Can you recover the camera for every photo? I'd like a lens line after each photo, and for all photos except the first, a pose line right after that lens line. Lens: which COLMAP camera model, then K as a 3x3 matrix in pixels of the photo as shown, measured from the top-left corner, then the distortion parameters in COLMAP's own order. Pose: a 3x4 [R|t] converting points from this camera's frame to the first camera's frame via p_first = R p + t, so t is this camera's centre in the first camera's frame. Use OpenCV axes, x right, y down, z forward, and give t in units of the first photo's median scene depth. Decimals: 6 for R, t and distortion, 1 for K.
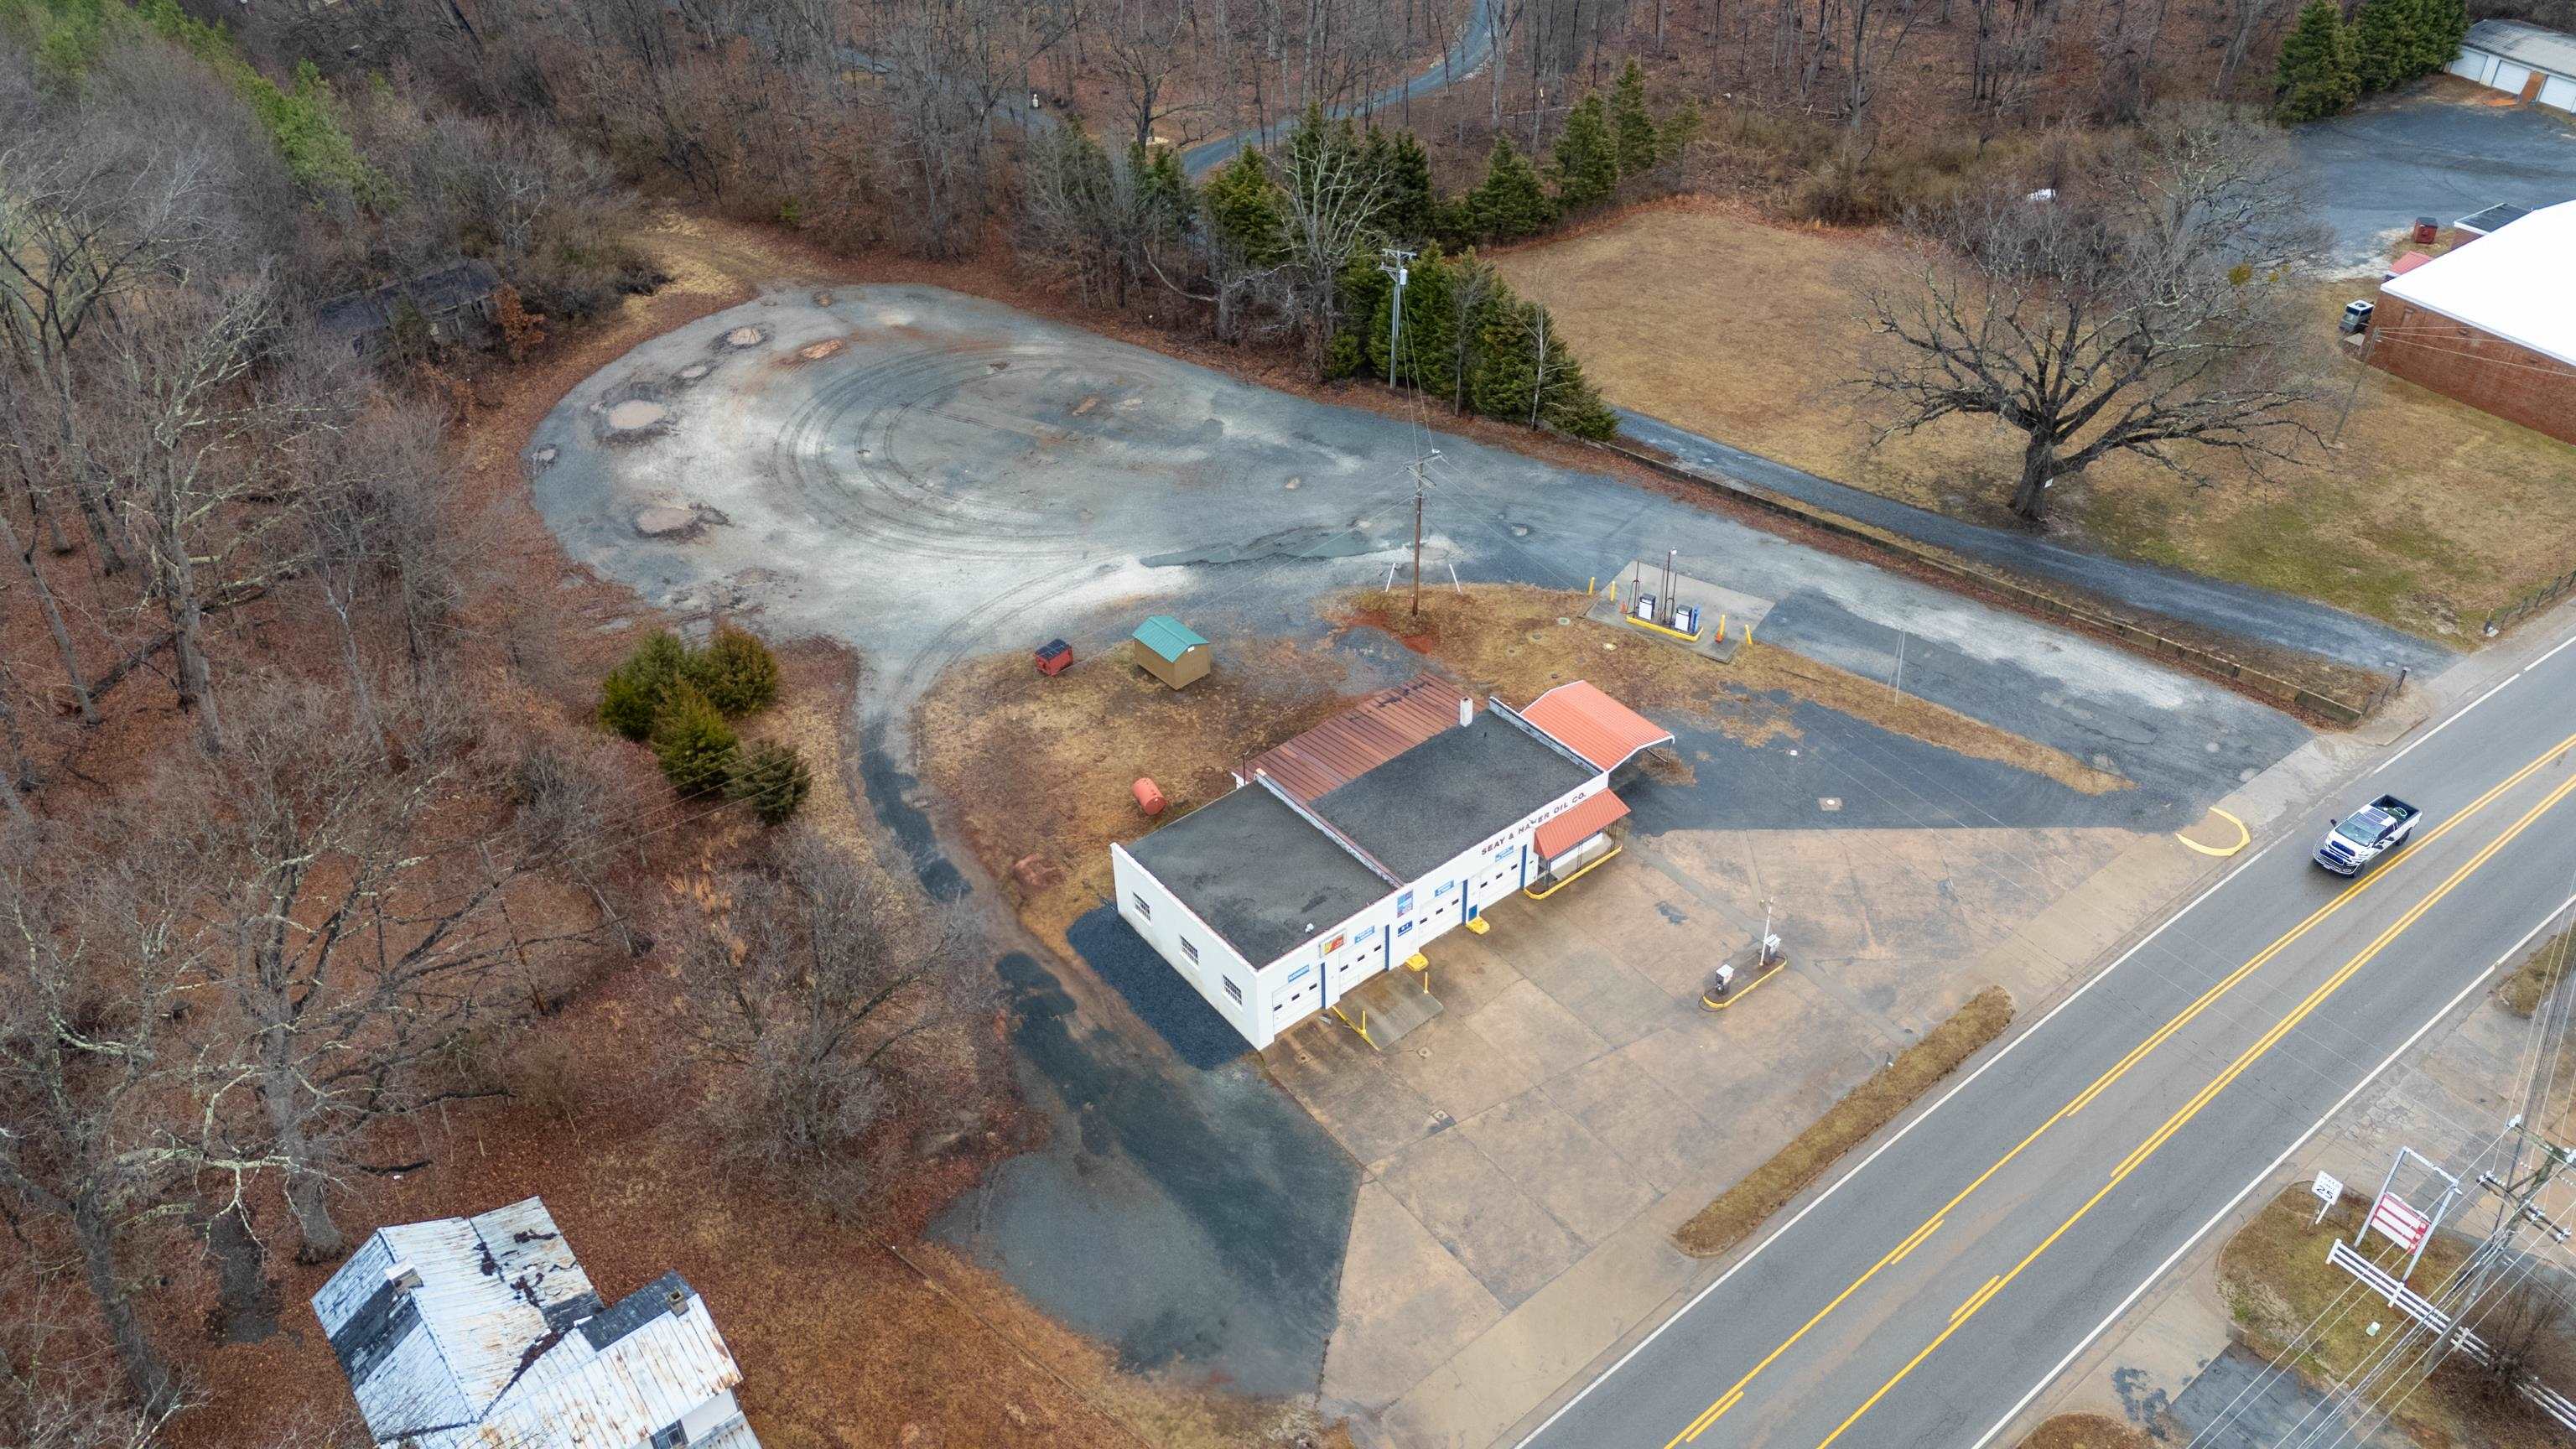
lens RADIAL K [[1887.5, 0, 1288.0], [0, 1887.5, 724.5], [0, 0, 1]] dist [0.104022, -0.120980]
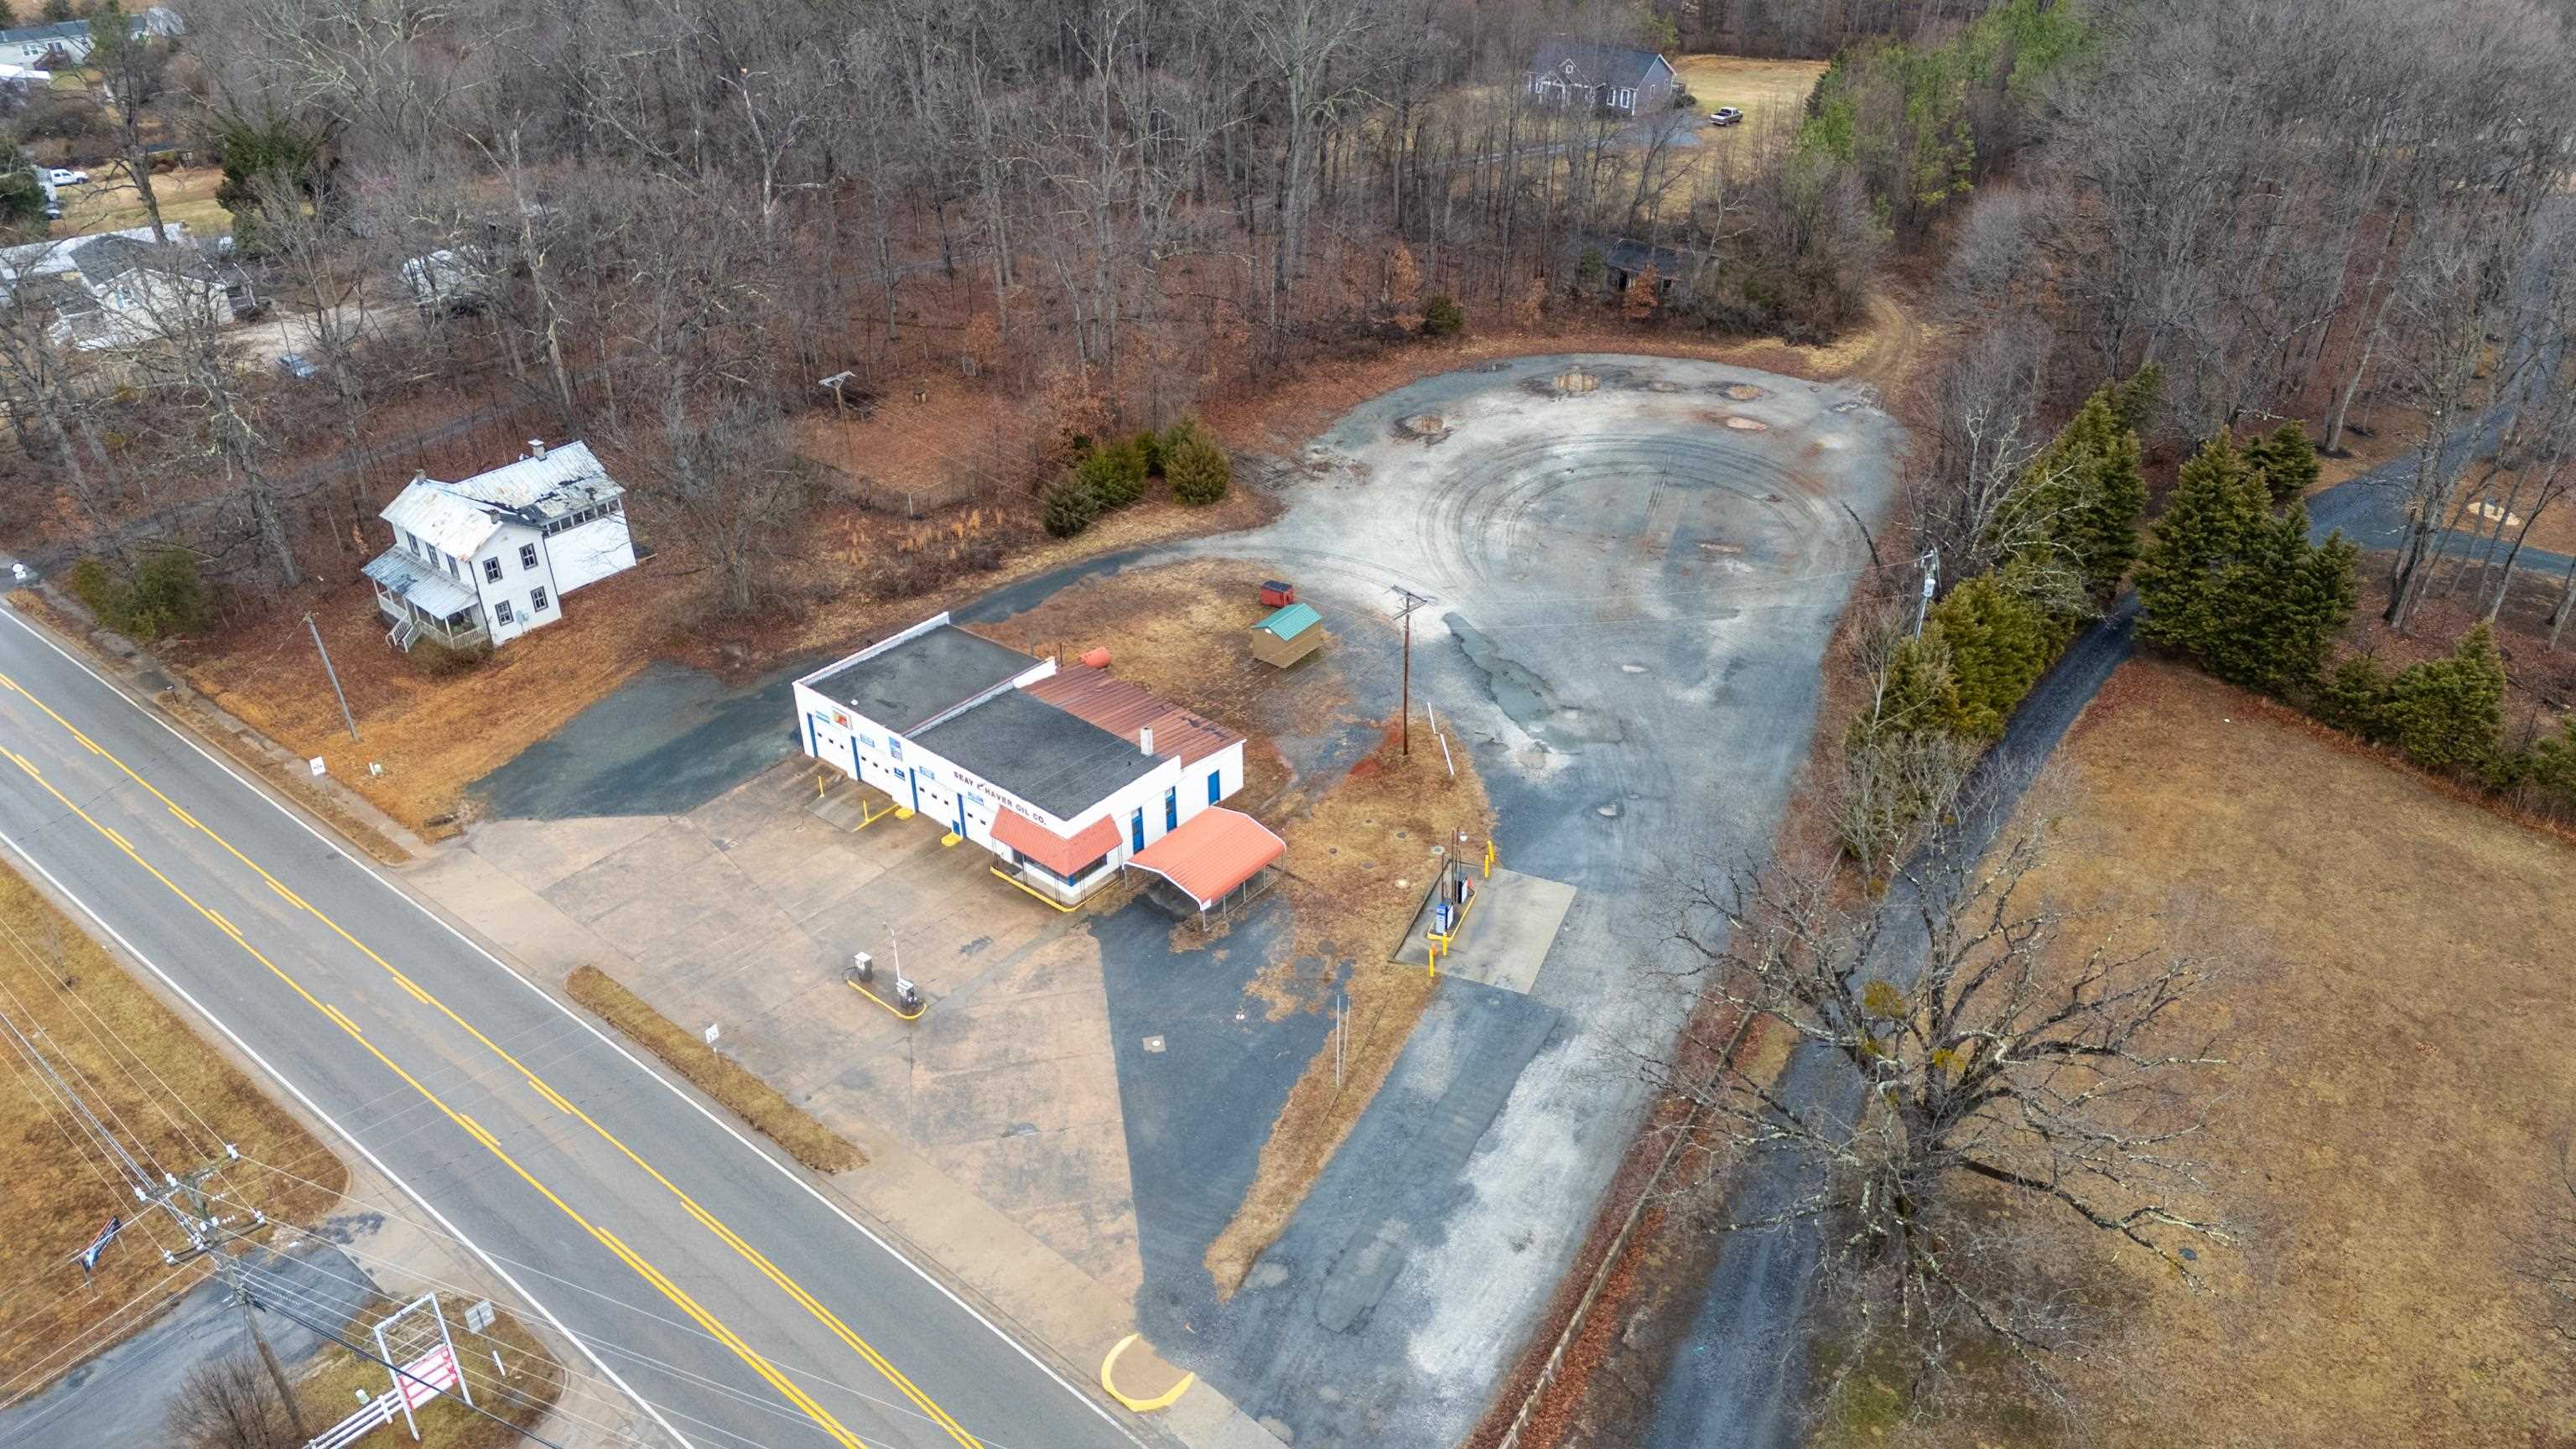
lens RADIAL K [[1887.5, 0, 1288.0], [0, 1887.5, 724.5], [0, 0, 1]] dist [0.104022, -0.120980]
pose [[0.192071, 0.535688, -0.822282, 0.850613], [-0.594580, 0.730114, 0.336760, -0.363504], [0.780758, 0.424231, 0.458743, 0.516176]]
